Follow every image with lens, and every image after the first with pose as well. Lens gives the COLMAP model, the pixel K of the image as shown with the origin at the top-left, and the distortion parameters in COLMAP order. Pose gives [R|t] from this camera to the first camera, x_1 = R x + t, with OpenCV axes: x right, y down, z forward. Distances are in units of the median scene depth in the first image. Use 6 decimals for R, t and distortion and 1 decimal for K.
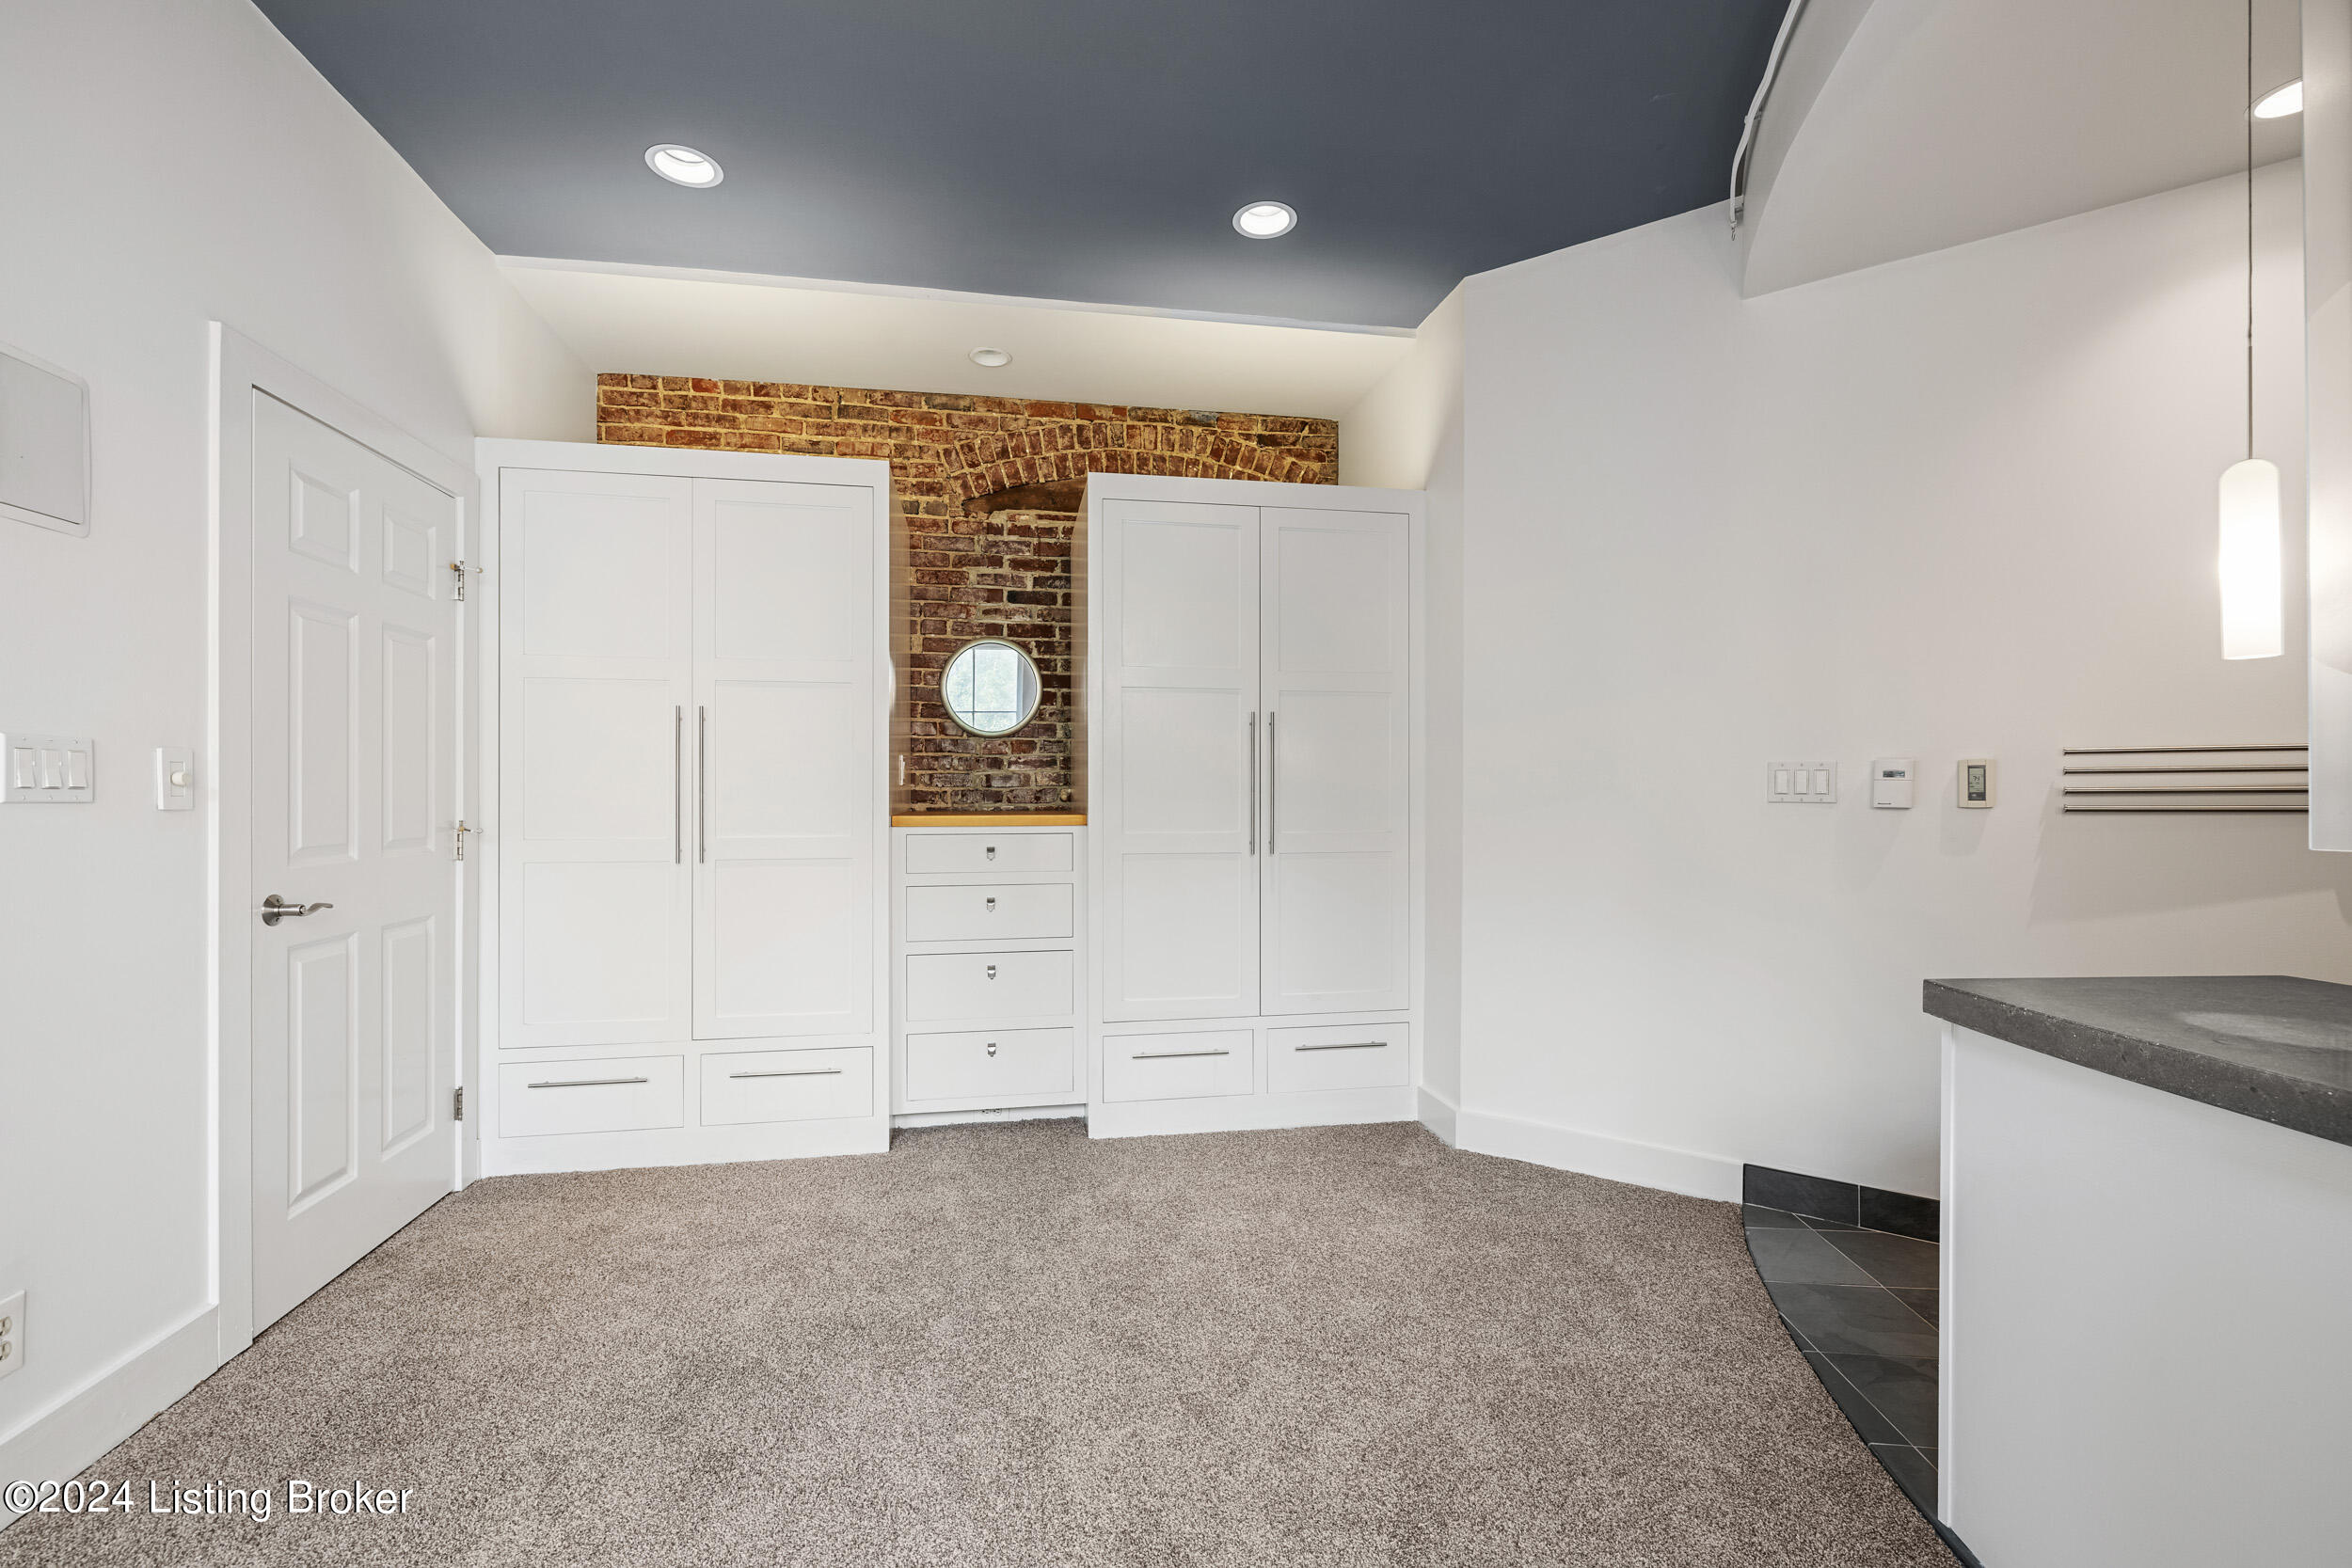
lens RADIAL K [[995.3, 0, 1185.9], [0, 995.3, 789.3], [0, 0, 1]] dist [0.002704, 0.000115]
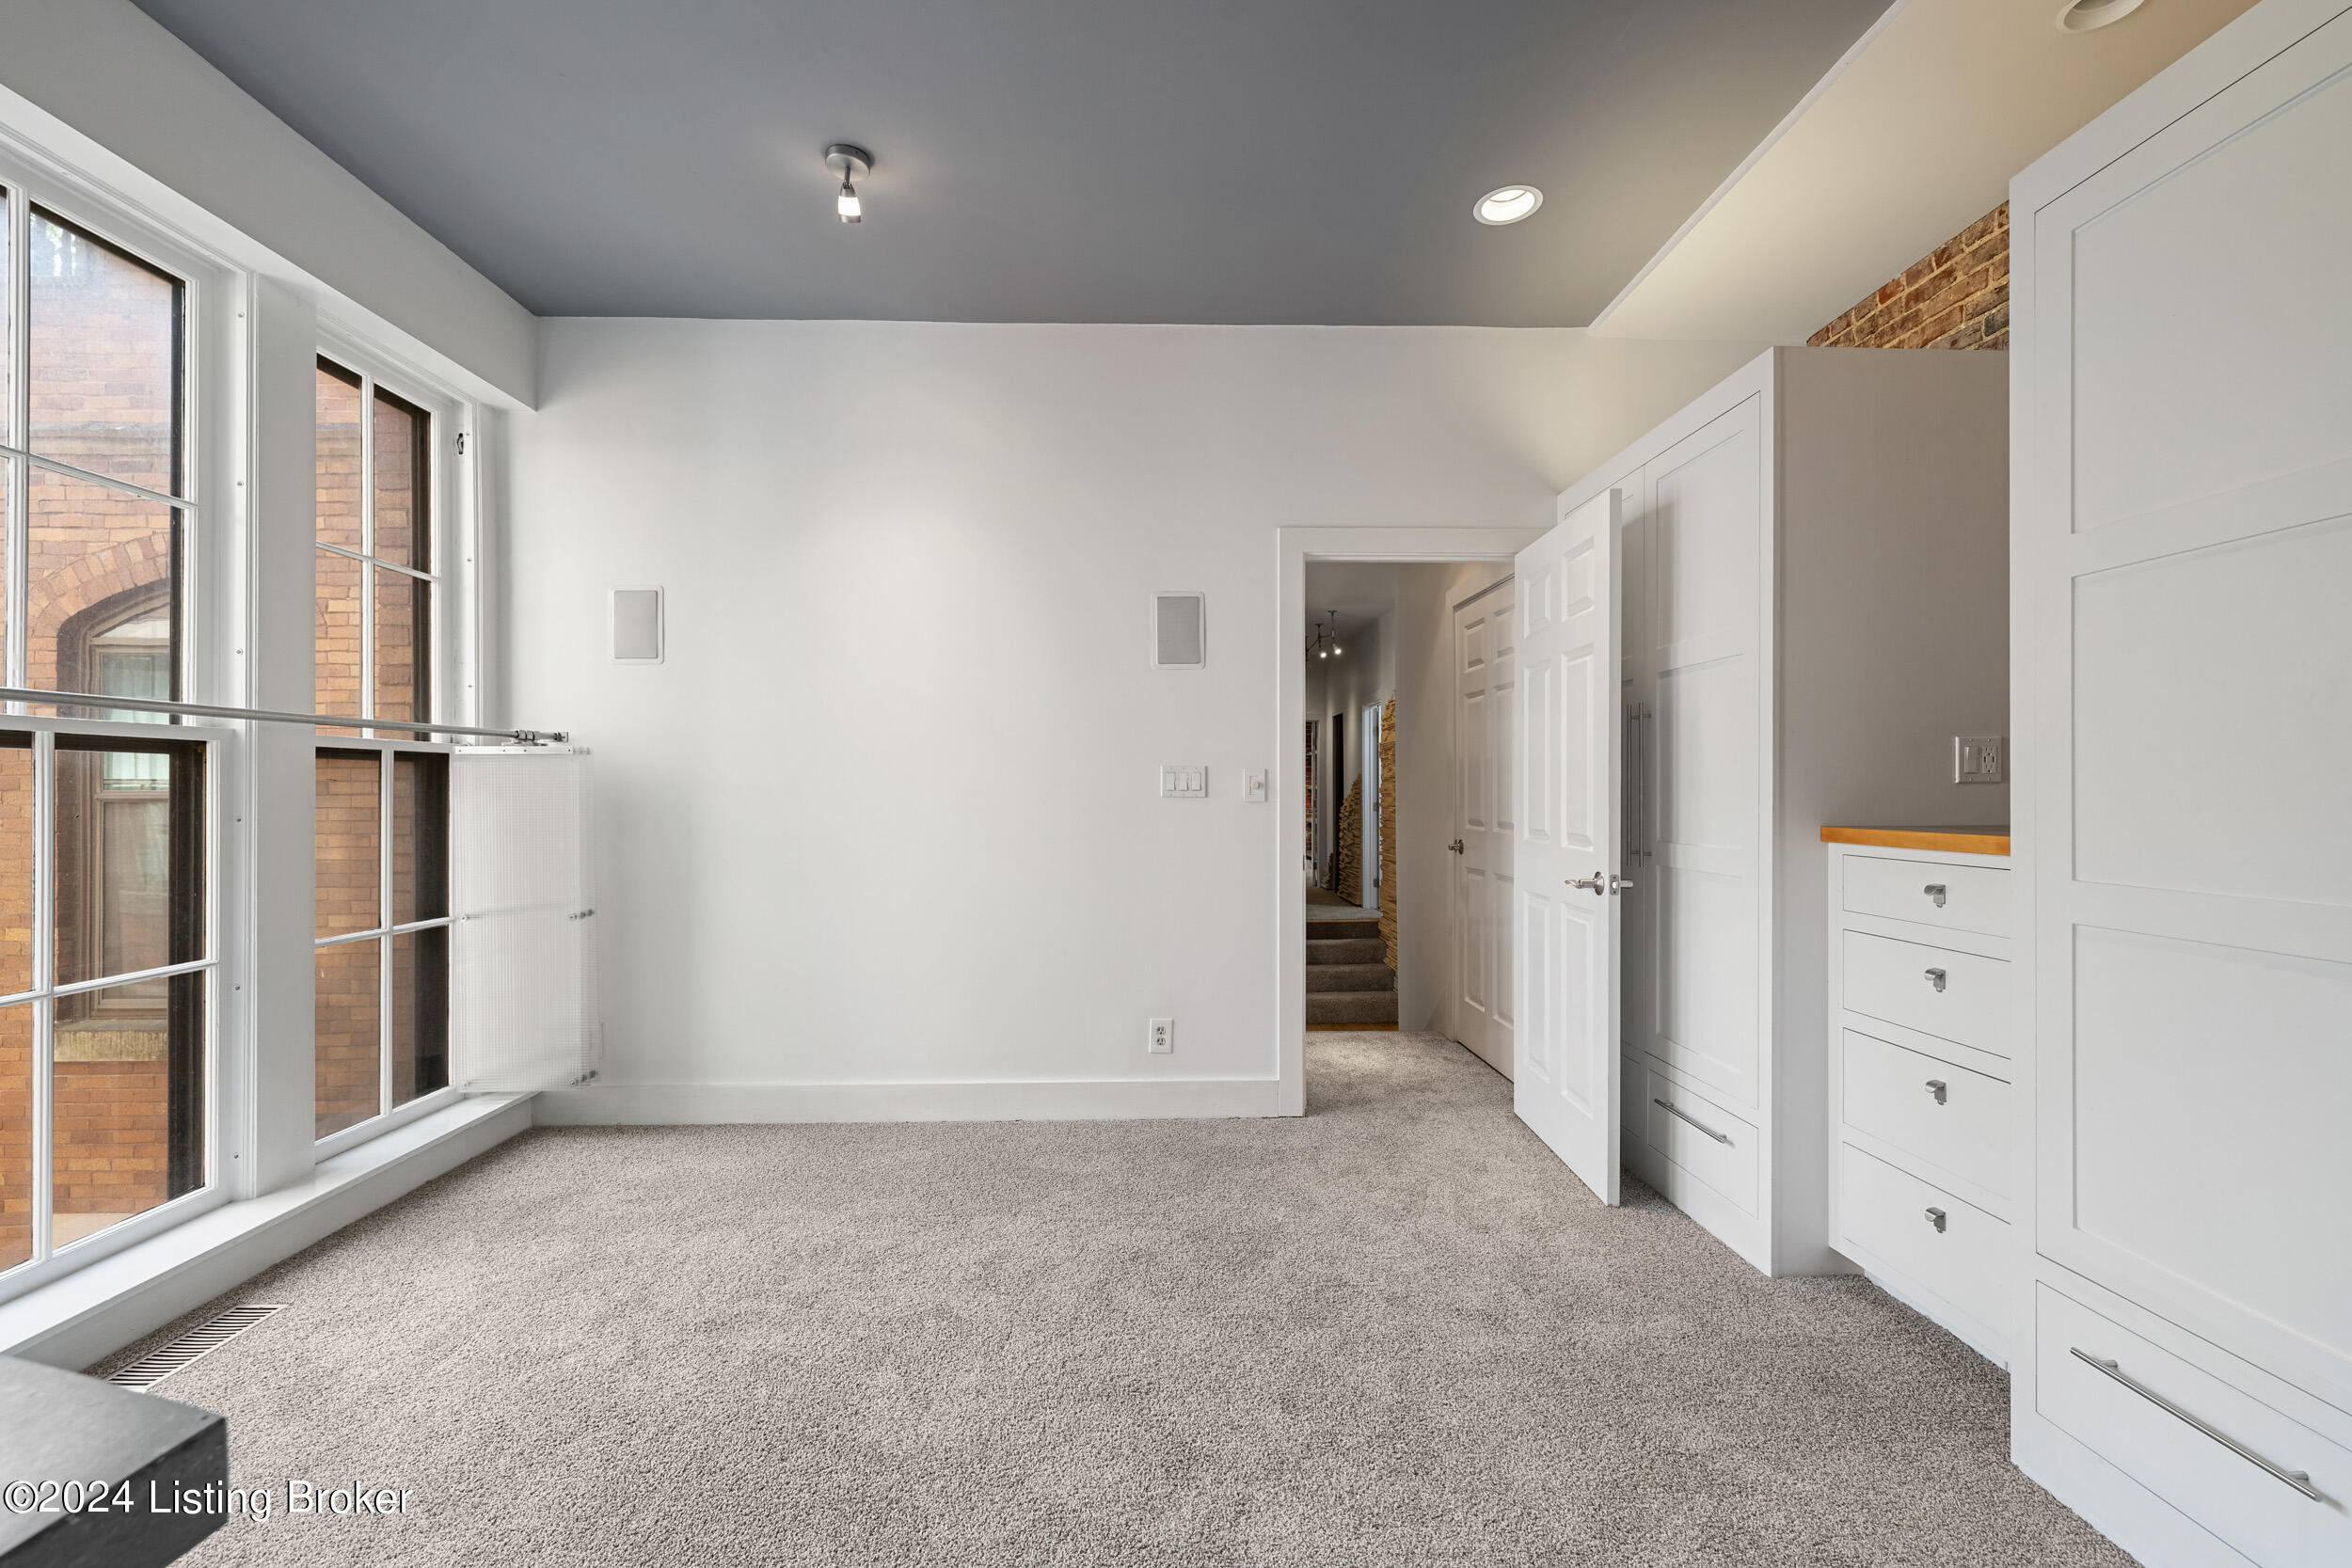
lens RADIAL K [[995.3, 0, 1178.5], [0, 995.3, 788.6], [0, 0, 1]] dist [0.002704, 0.000115]
pose [[-0.148181, 0.000982, -0.988960, 0.410409], [0.004316, 0.999991, 0.000346, -0.002439], [0.988951, -0.004217, -0.148184, 0.550101]]
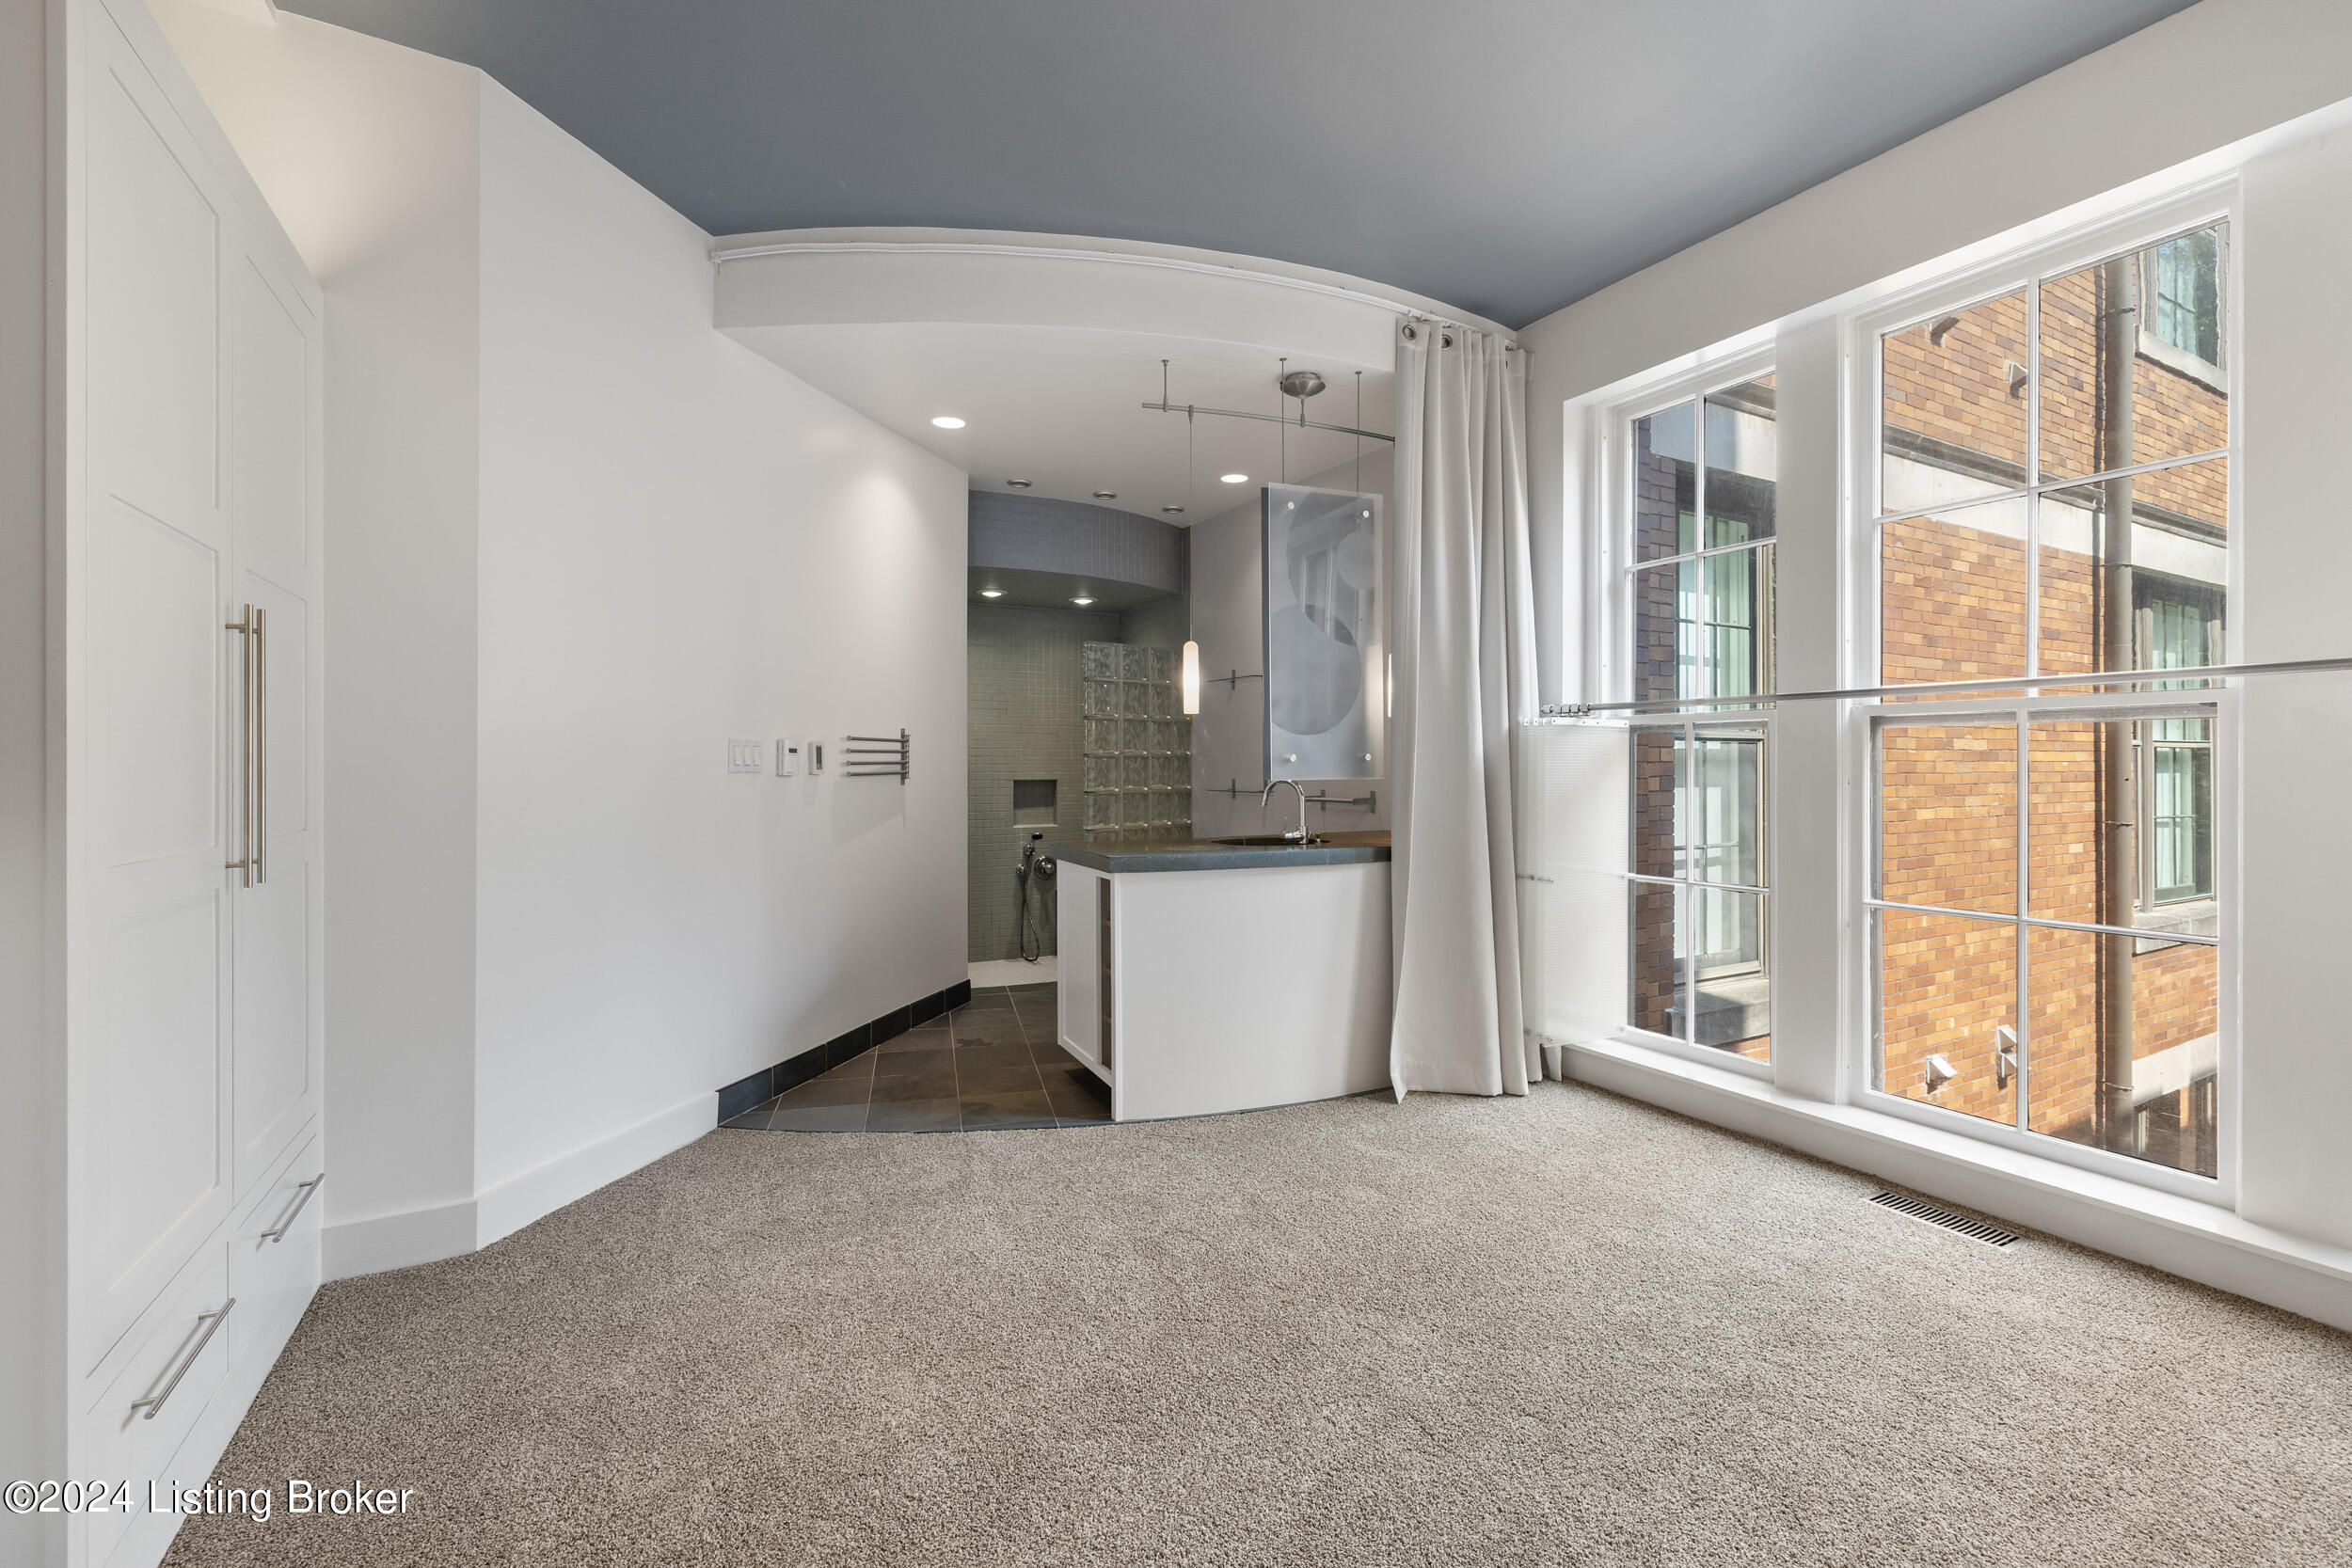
lens RADIAL K [[995.3, 0, 1157.0], [0, 995.3, 758.0], [0, 0, 1]] dist [0.002704, 0.000115]
pose [[-0.305481, 0.005435, 0.952183, -0.484184], [-0.000030, 0.999984, -0.005718, 0.002300], [-0.952198, -0.001775, -0.305475, 0.622893]]
